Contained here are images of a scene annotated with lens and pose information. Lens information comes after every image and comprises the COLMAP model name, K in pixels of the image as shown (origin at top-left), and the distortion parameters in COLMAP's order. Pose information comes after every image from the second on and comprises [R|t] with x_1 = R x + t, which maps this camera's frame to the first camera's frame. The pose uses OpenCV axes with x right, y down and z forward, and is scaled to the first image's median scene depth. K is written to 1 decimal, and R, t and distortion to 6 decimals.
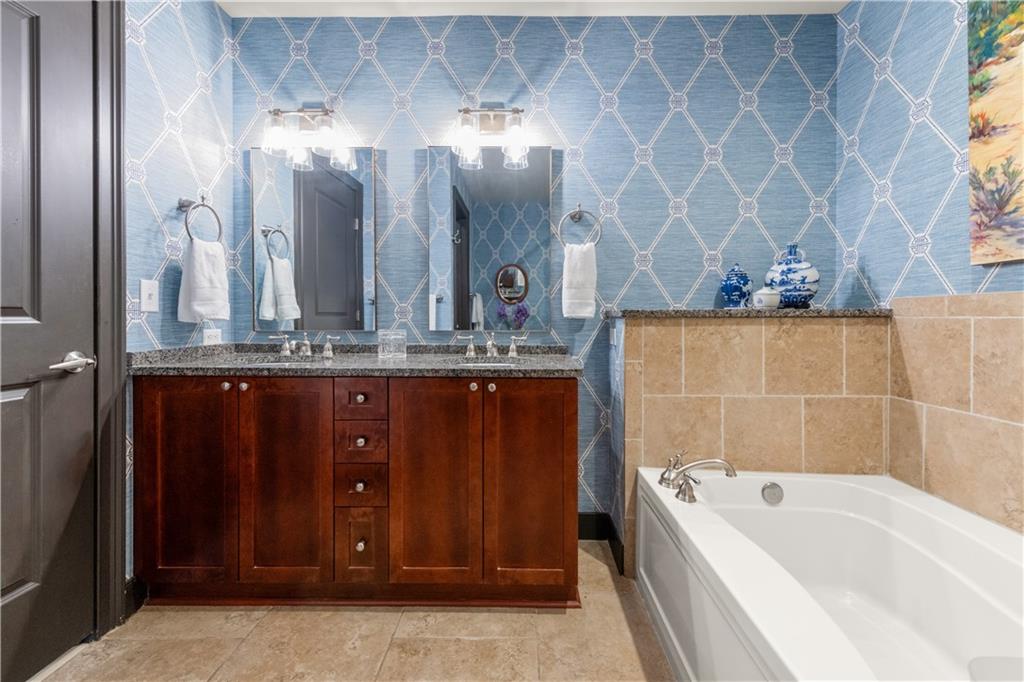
lens RADIAL K [[415.3, 0, 503.4], [0, 415.3, 321.6], [0, 0, 1]] dist [0.013592, -0.003666]
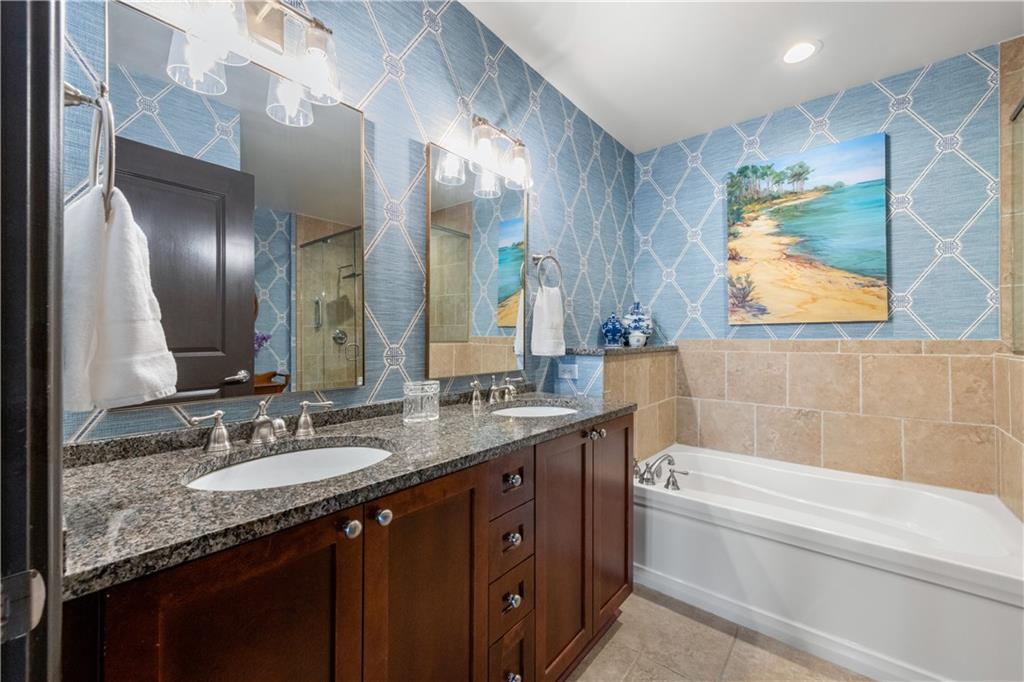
lens RADIAL K [[415.3, 0, 502.1], [0, 415.3, 338.4], [0, 0, 1]] dist [0.013592, -0.003666]
pose [[0.623976, -0.003891, 0.781434, -0.870737], [0.010916, 0.999933, -0.003737, -0.061838], [-0.781367, 0.010862, 0.623977, 0.510454]]
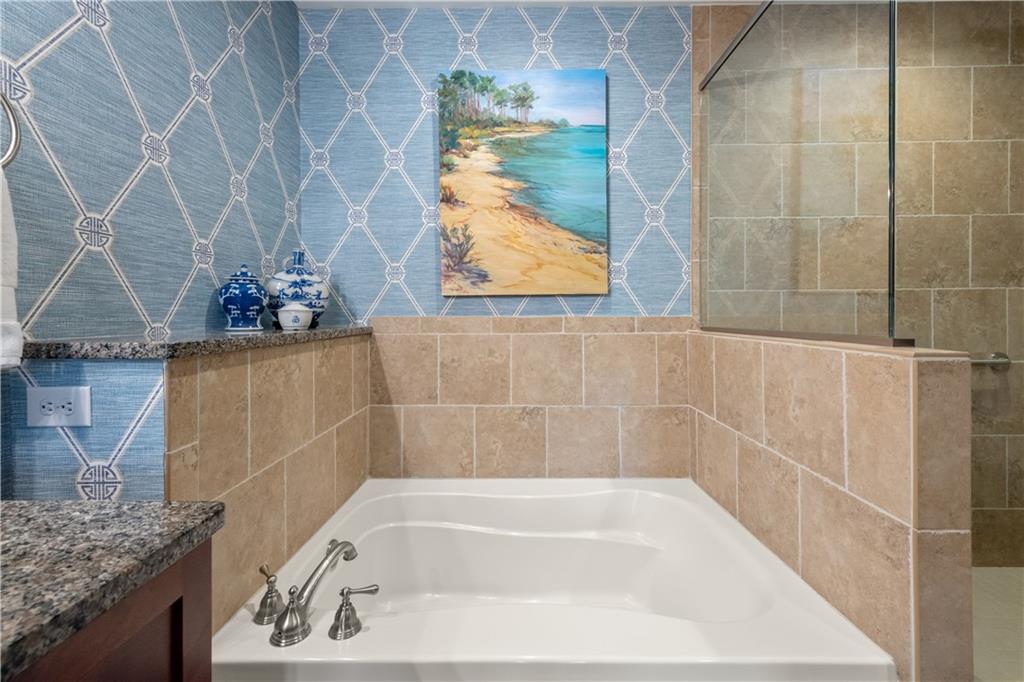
lens RADIAL K [[415.3, 0, 516.2], [0, 415.3, 318.9], [0, 0, 1]] dist [0.013592, -0.003666]
pose [[-0.027032, -0.008892, 0.999595, -0.189560], [0.013895, 0.999860, 0.009270, -0.056408], [-0.999538, 0.014140, -0.026905, 0.661607]]
